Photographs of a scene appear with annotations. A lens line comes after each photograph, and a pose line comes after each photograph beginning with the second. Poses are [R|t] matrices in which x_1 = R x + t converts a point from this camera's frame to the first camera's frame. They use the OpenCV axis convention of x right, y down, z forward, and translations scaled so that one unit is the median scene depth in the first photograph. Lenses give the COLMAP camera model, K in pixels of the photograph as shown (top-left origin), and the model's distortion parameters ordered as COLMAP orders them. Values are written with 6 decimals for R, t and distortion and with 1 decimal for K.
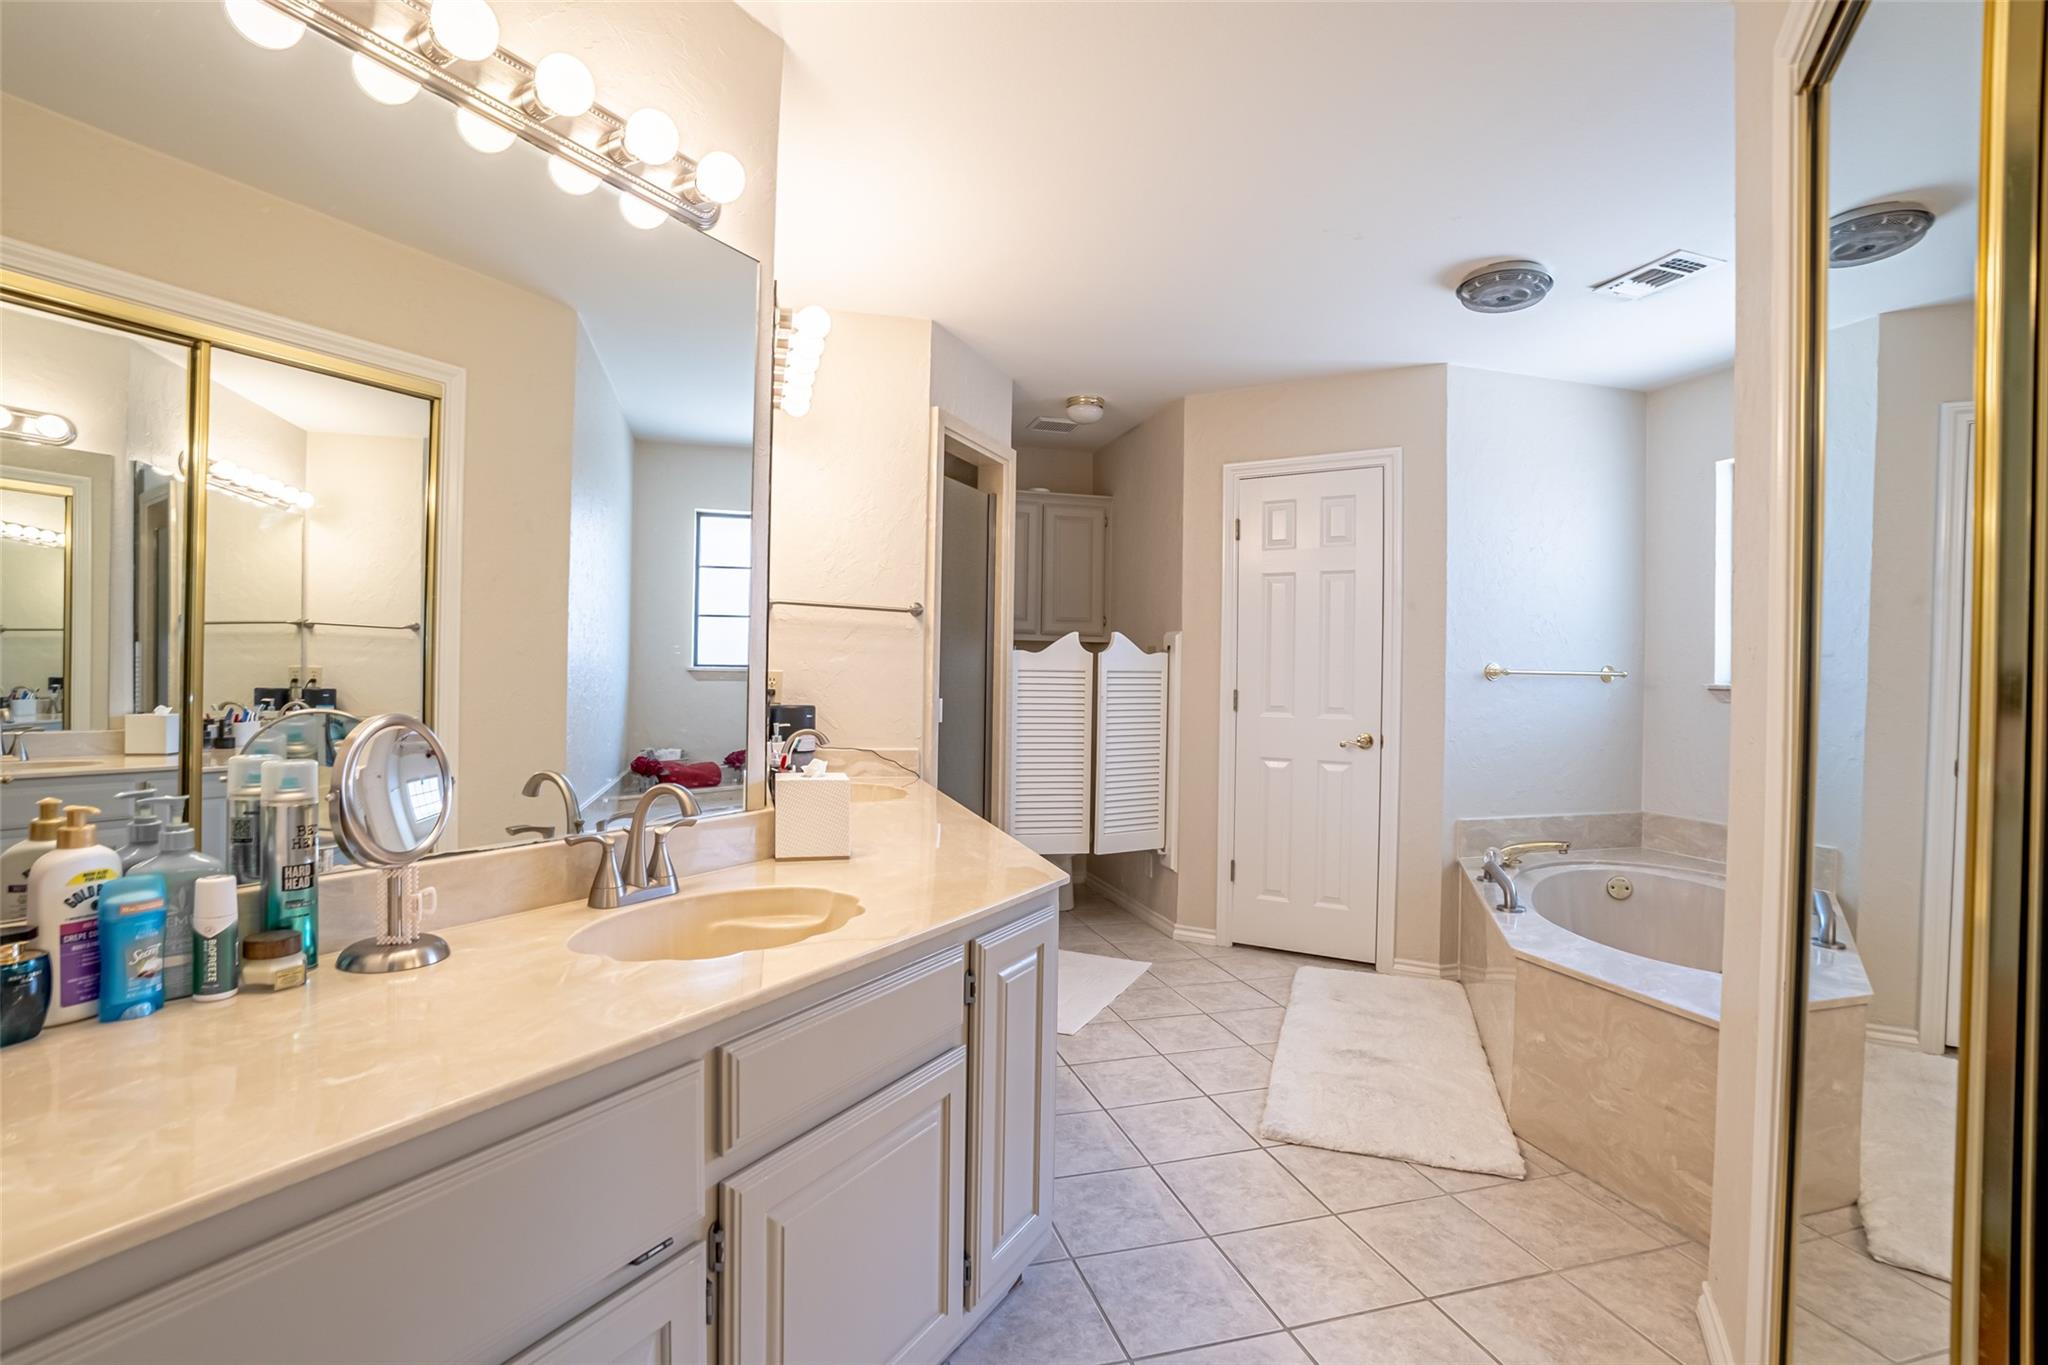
lens RADIAL K [[949.1, 0, 1024.0], [0, 949.1, 682.5], [0, 0, 1]] dist [-0.000427, -0.000130]
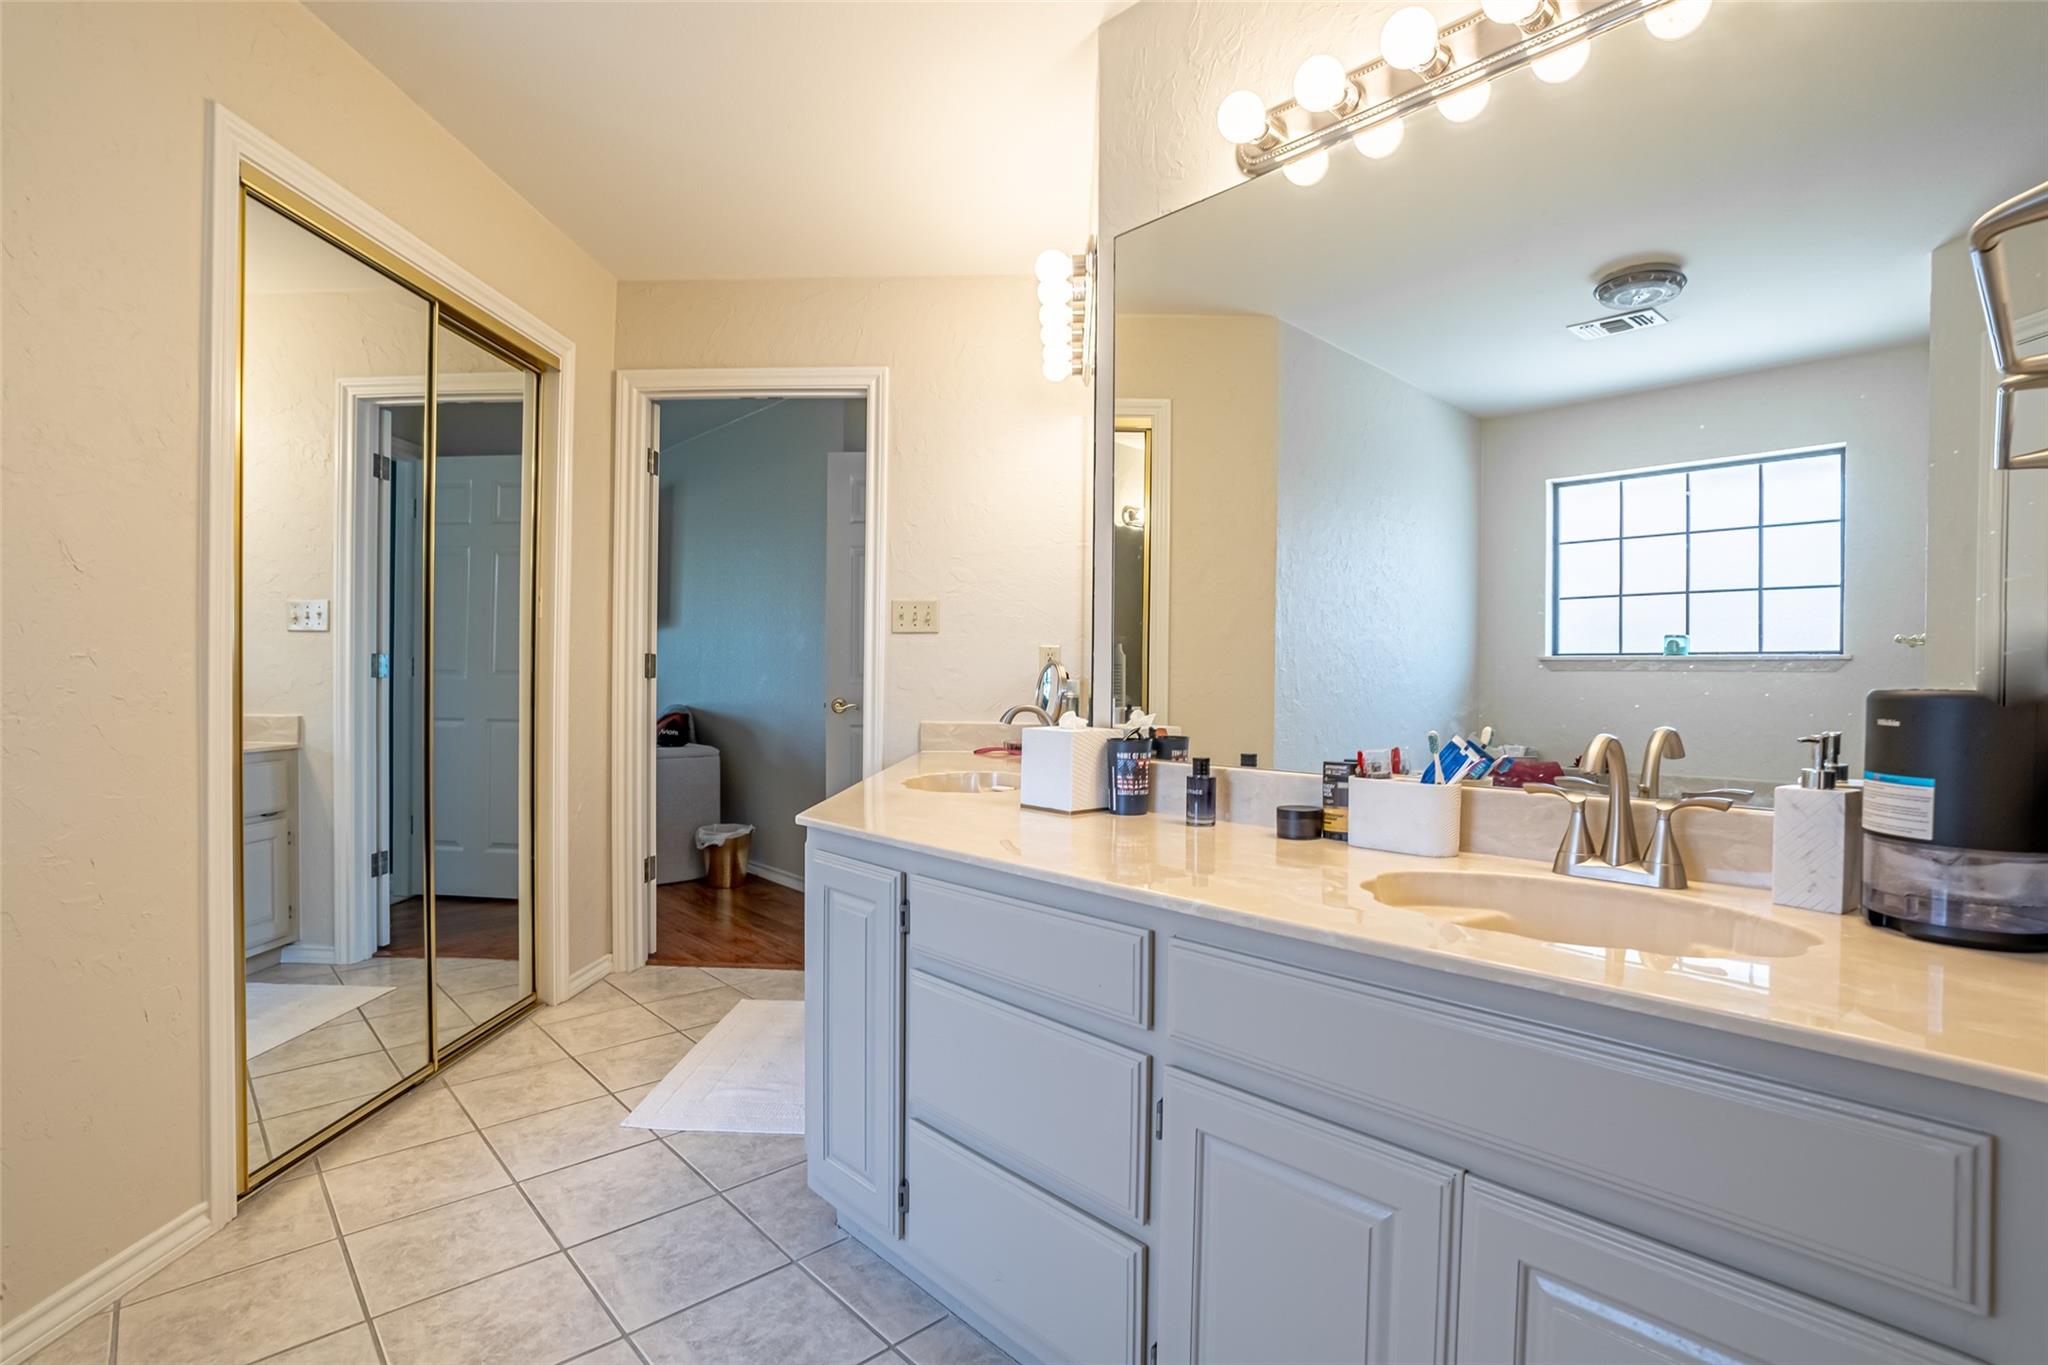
lens RADIAL K [[949.1, 0, 1024.0], [0, 949.1, 682.5], [0, 0, 1]] dist [-0.000427, -0.000130]
pose [[-0.888210, -0.036008, -0.458025, 0.303460], [-0.042195, 0.999104, 0.003280, 0.041009], [0.457497, 0.022239, -0.888933, 1.973182]]
